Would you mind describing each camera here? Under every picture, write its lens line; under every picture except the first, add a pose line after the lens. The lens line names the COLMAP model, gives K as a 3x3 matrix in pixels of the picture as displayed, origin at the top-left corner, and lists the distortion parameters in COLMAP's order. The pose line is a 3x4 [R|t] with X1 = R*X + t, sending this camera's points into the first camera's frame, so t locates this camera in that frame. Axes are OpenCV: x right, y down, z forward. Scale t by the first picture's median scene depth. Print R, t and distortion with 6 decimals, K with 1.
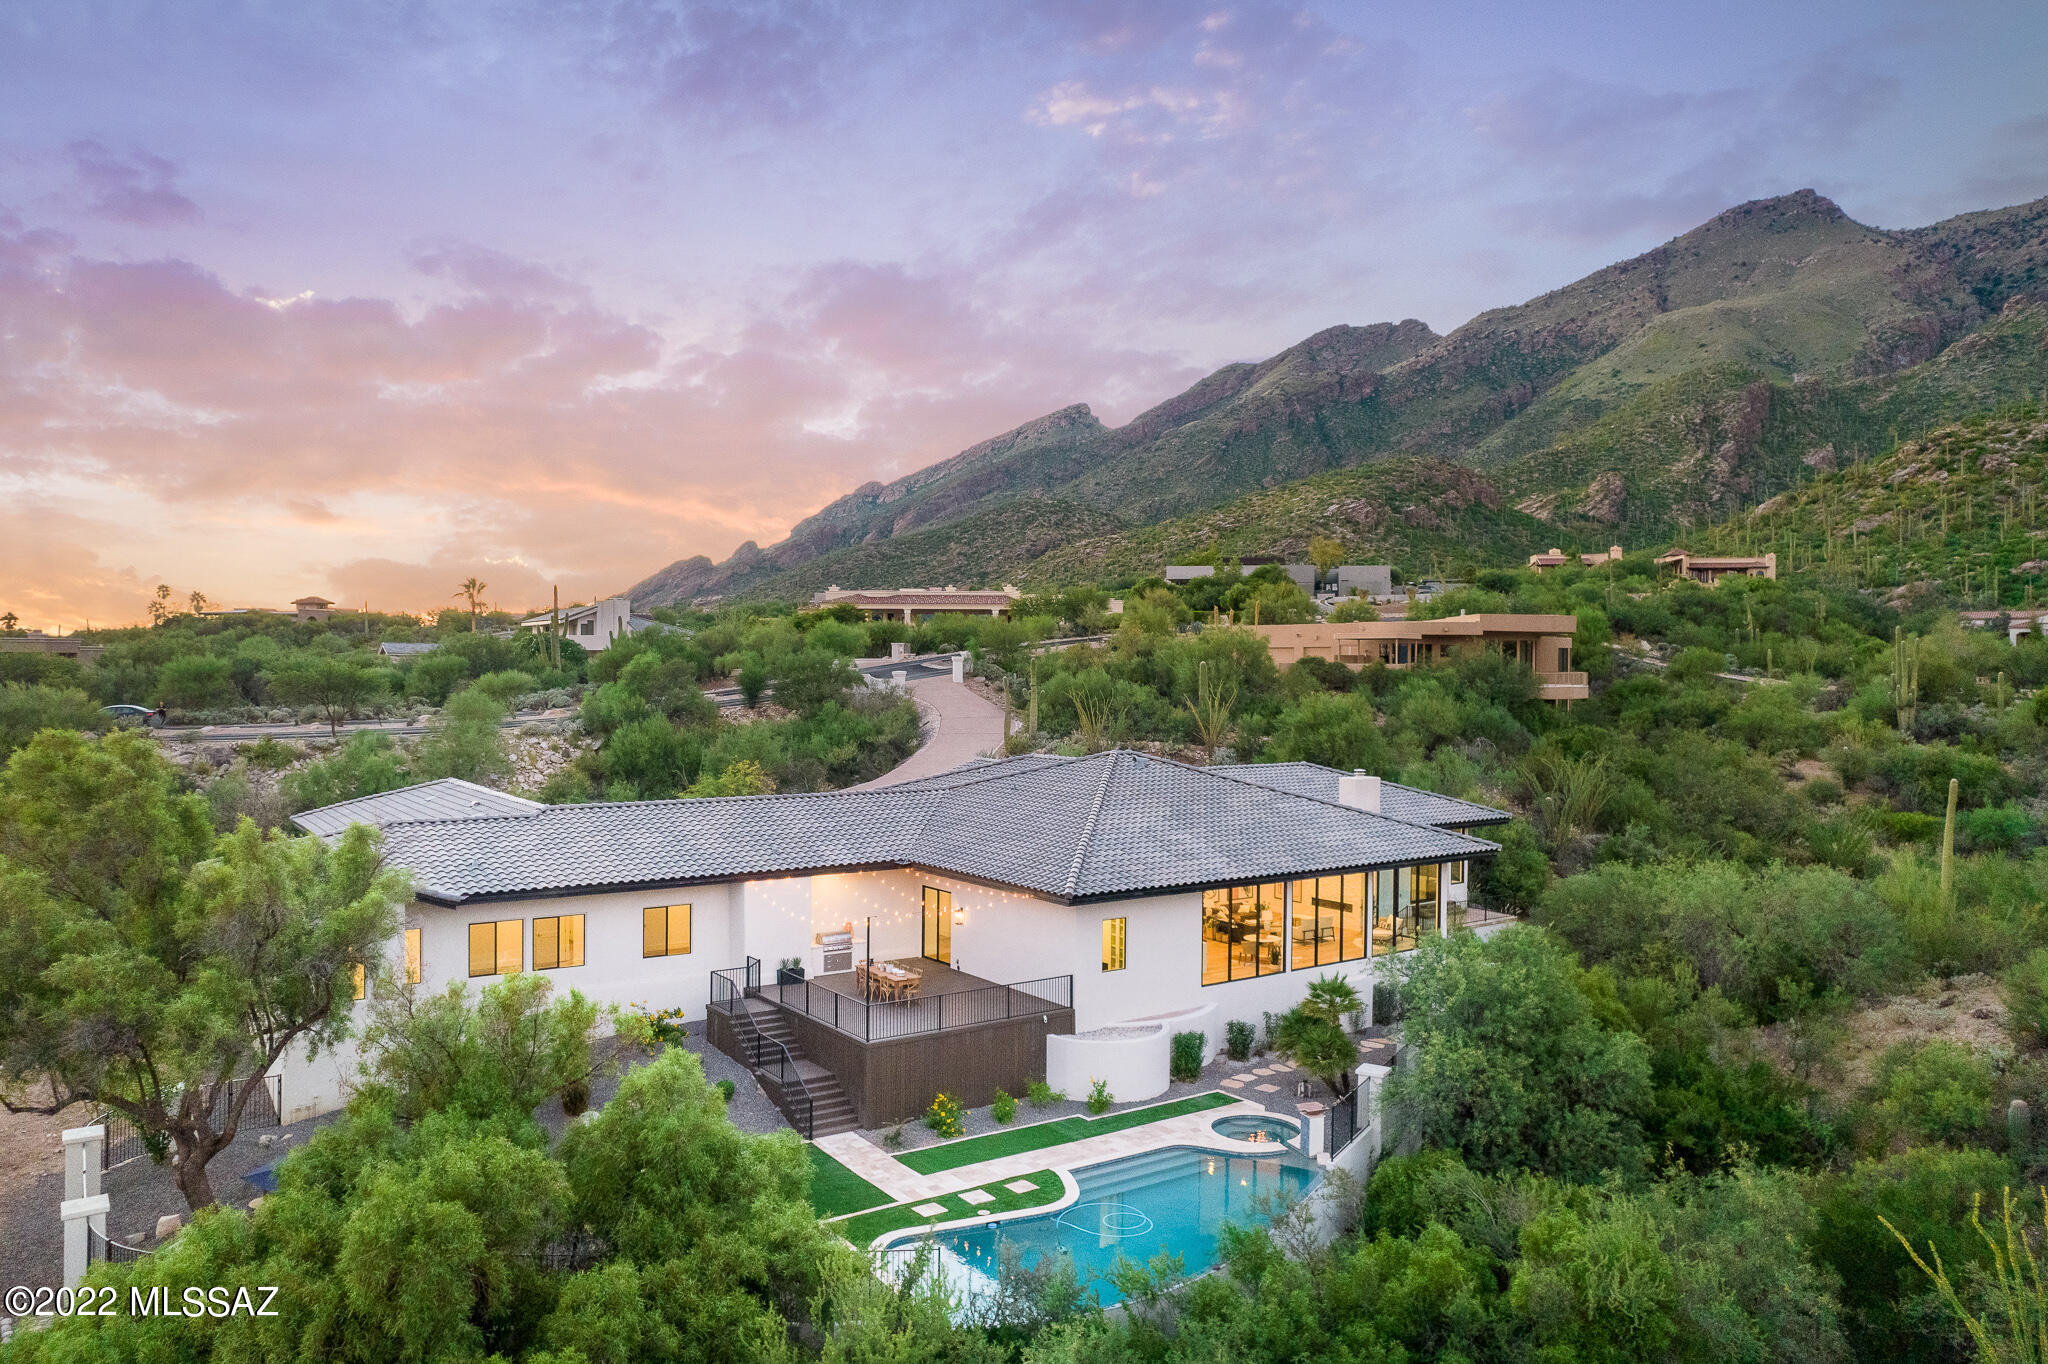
lens RADIAL K [[1358.8, 0, 1000.4], [0, 1358.8, 674.0], [0, 0, 1]] dist [-0.063073, 0.049195]
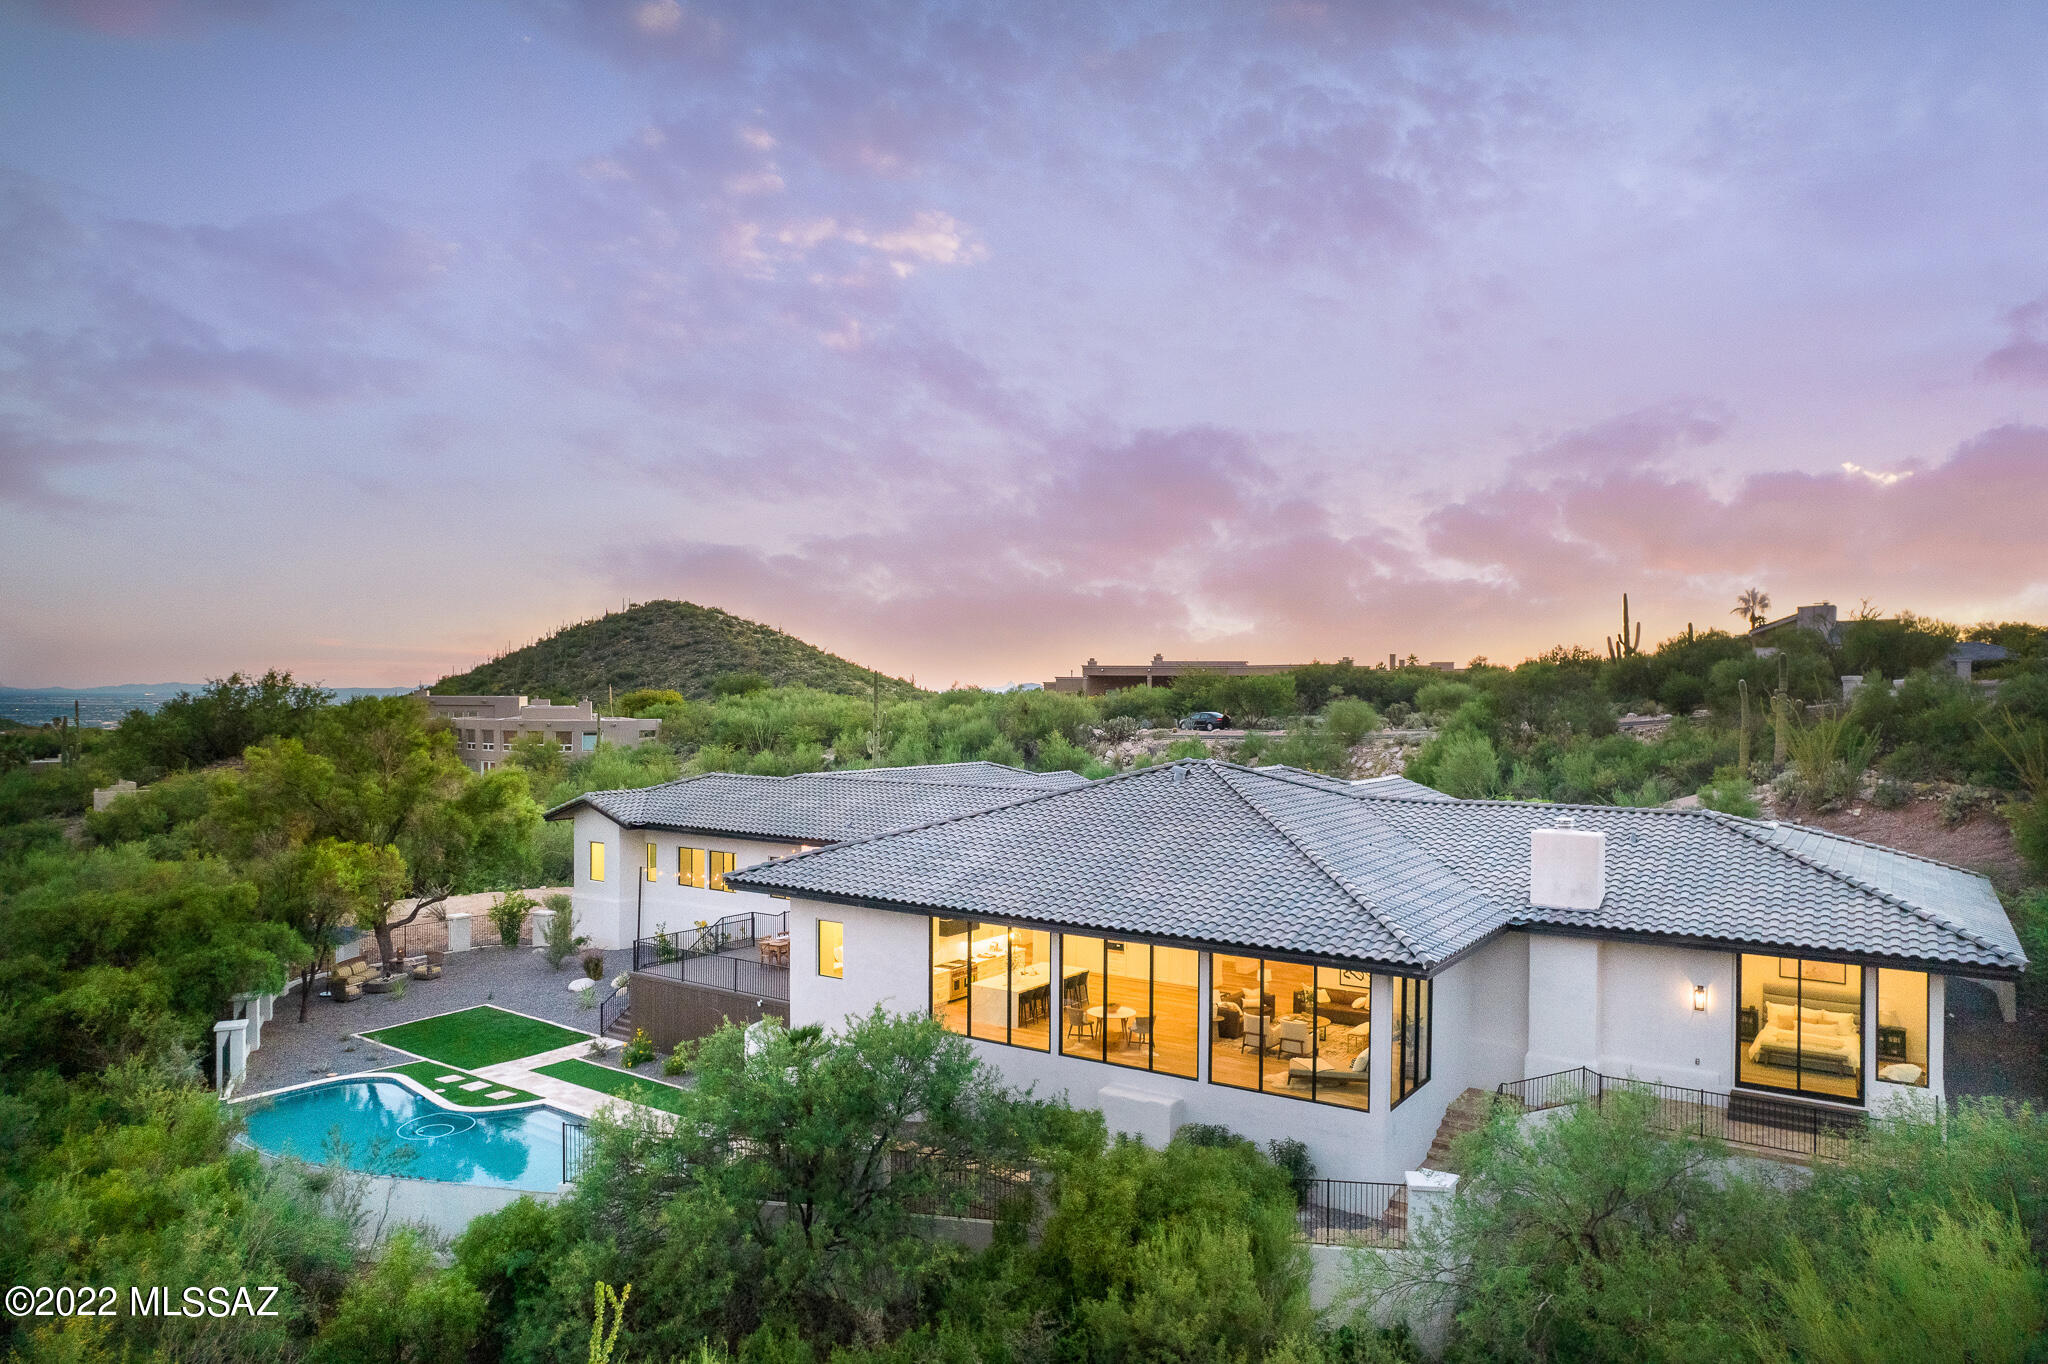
lens RADIAL K [[1309.9, 0, 1024.0], [0, 1309.9, 682.0], [0, 0, 1]] dist [-0.072209, 0.064298]
pose [[0.372570, -0.010952, -0.927940, 0.987168], [-0.004560, 0.999897, -0.013632, 0.027278], [0.927993, 0.009310, 0.372481, 0.801169]]
